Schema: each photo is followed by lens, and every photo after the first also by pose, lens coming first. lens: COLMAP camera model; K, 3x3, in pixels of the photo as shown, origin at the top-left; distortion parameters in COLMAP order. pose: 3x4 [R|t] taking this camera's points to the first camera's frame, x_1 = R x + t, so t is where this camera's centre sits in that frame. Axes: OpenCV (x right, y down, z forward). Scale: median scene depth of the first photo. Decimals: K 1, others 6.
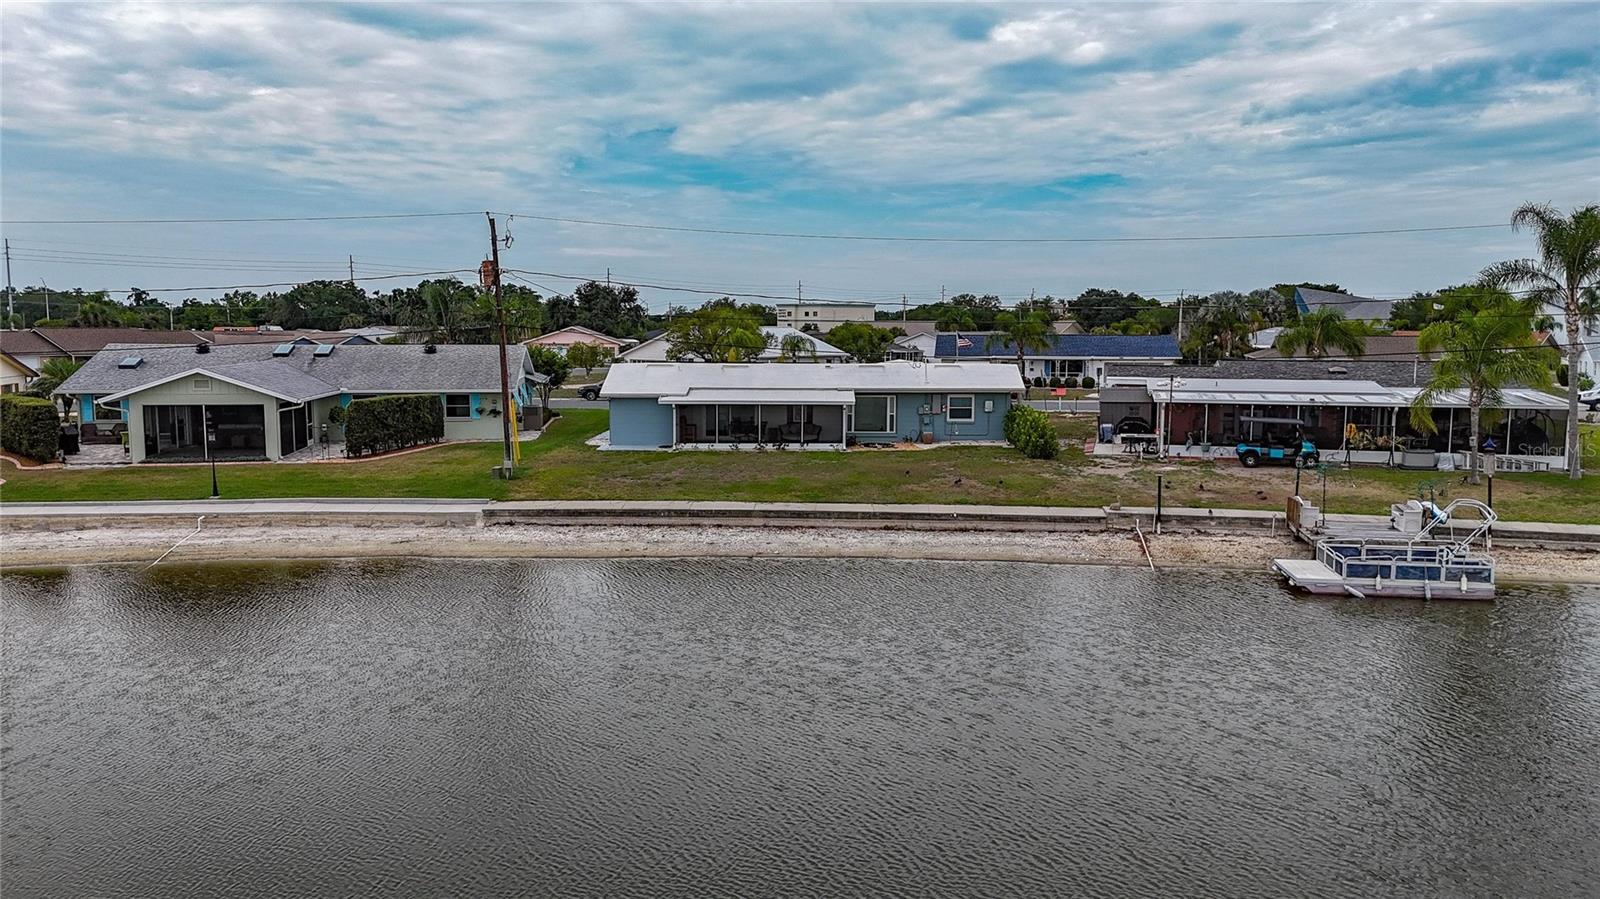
lens RADIAL K [[1434.3, 0, 800.0], [0, 1434.3, 449.5], [0, 0, 1]] dist [0.098284, -0.125593]
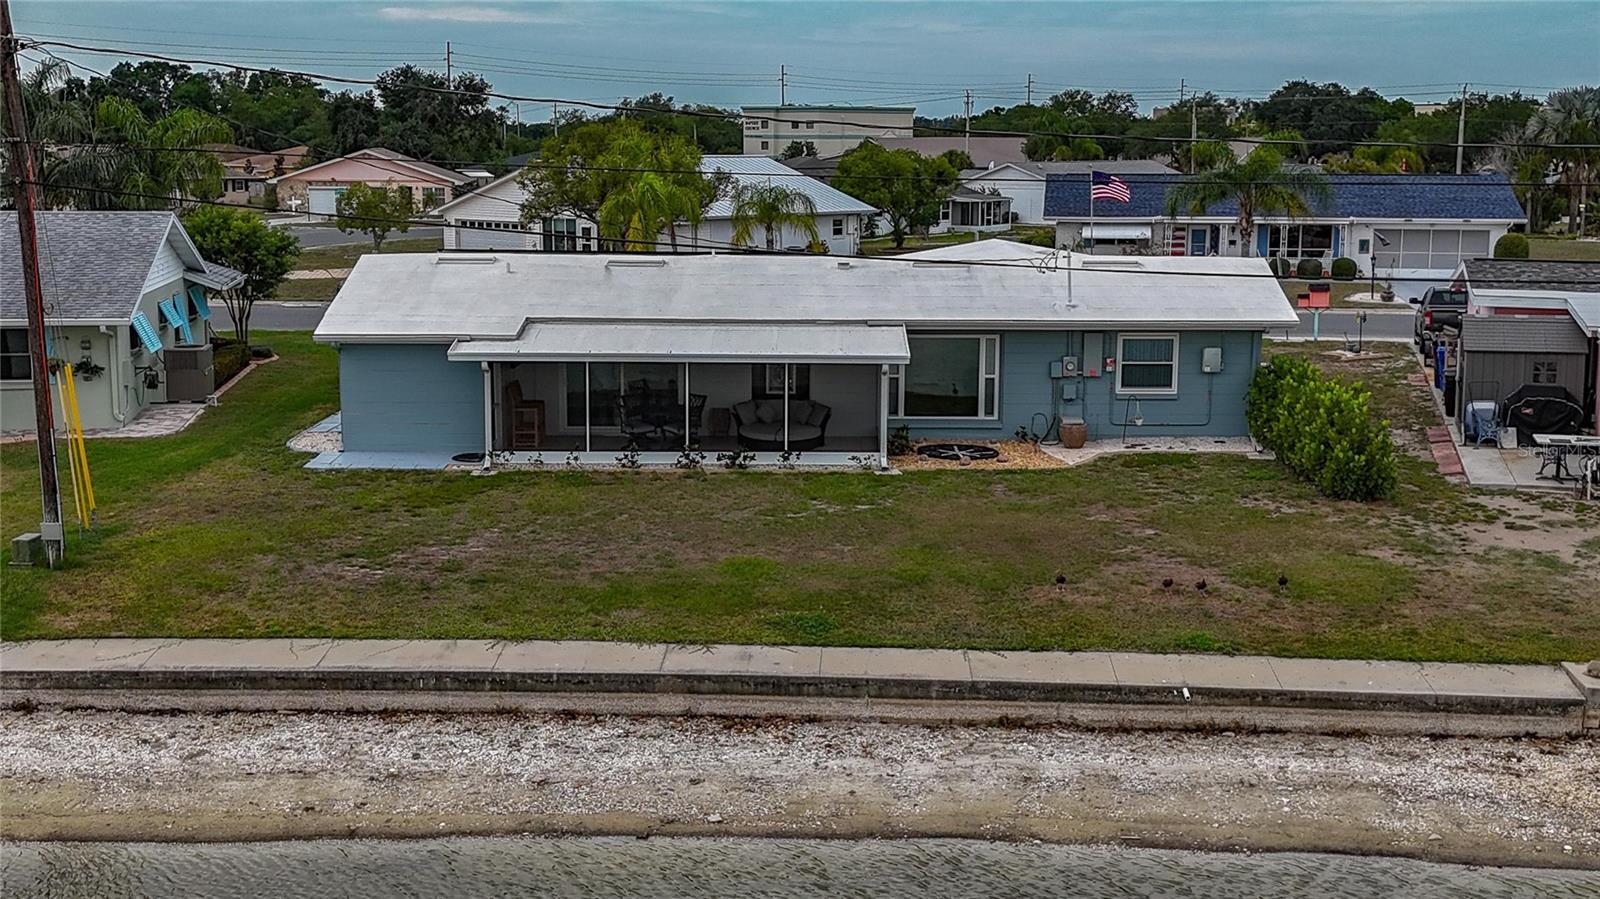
lens RADIAL K [[2382.1, 0, 800.0], [0, 2382.1, 449.5], [0, 0, 1]] dist [0.081606, -0.103036]
pose [[0.999973, 0.001679, 0.007165, 0.000563], [-0.001983, 0.999087, 0.042677, -0.035431], [-0.007087, -0.042690, 0.999063, 0.285395]]
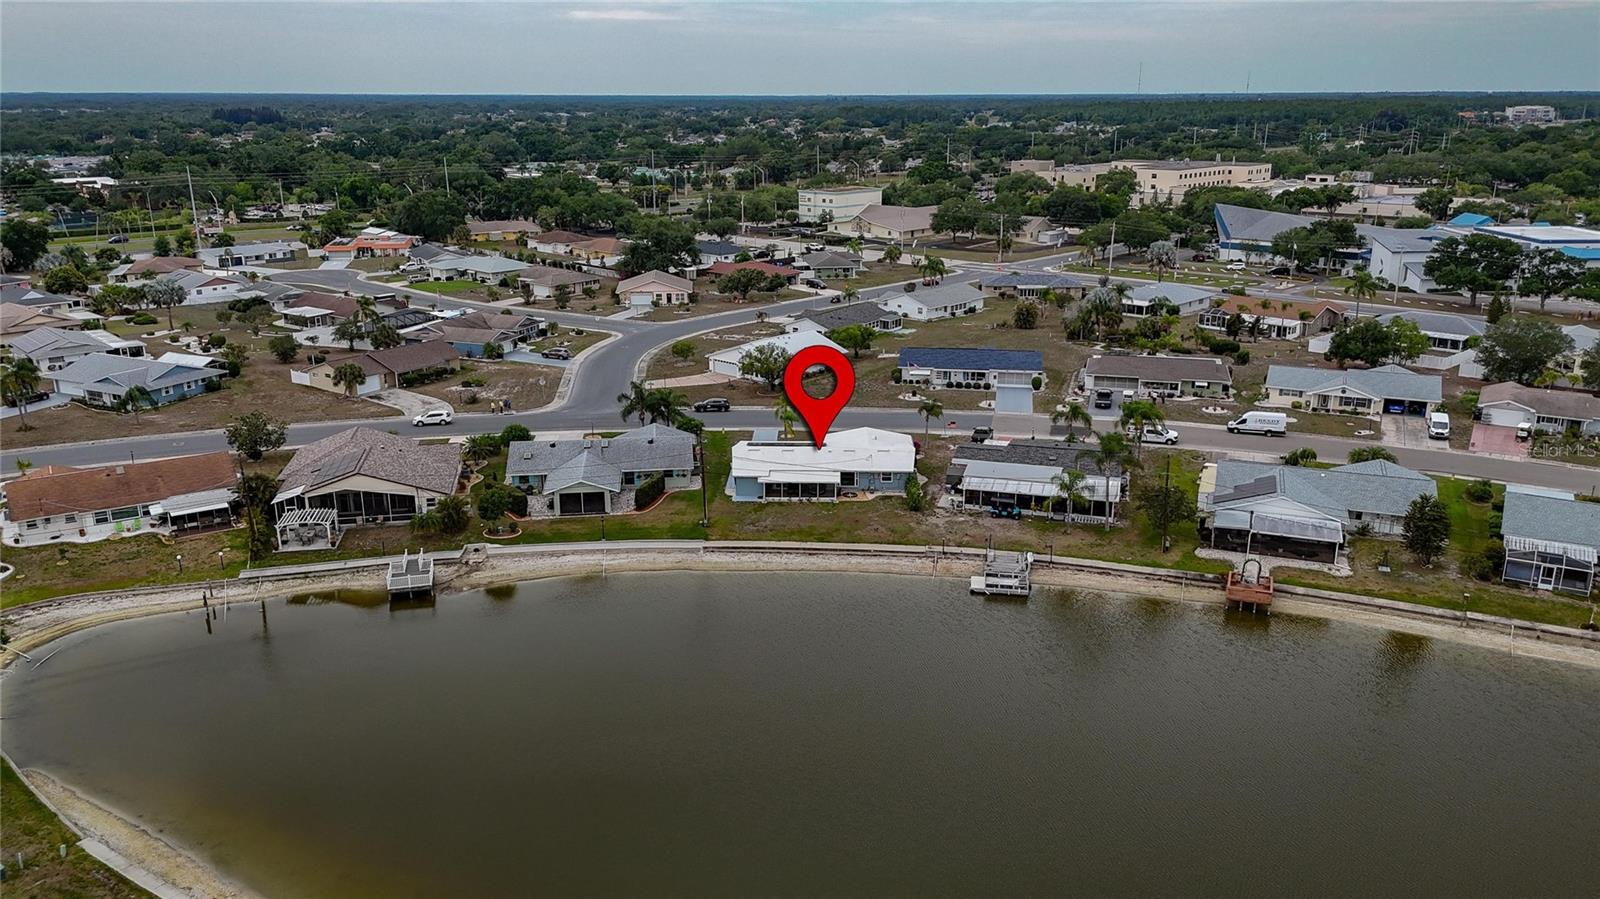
lens RADIAL K [[1434.3, 0, 800.0], [0, 1434.3, 449.5], [0, 0, 1]] dist [0.098284, -0.125593]
pose [[0.999919, 0.001025, -0.012711, 0.001974], [0.000871, 0.988945, 0.148281, -0.436789], [0.012722, -0.148280, 0.988864, -1.347766]]
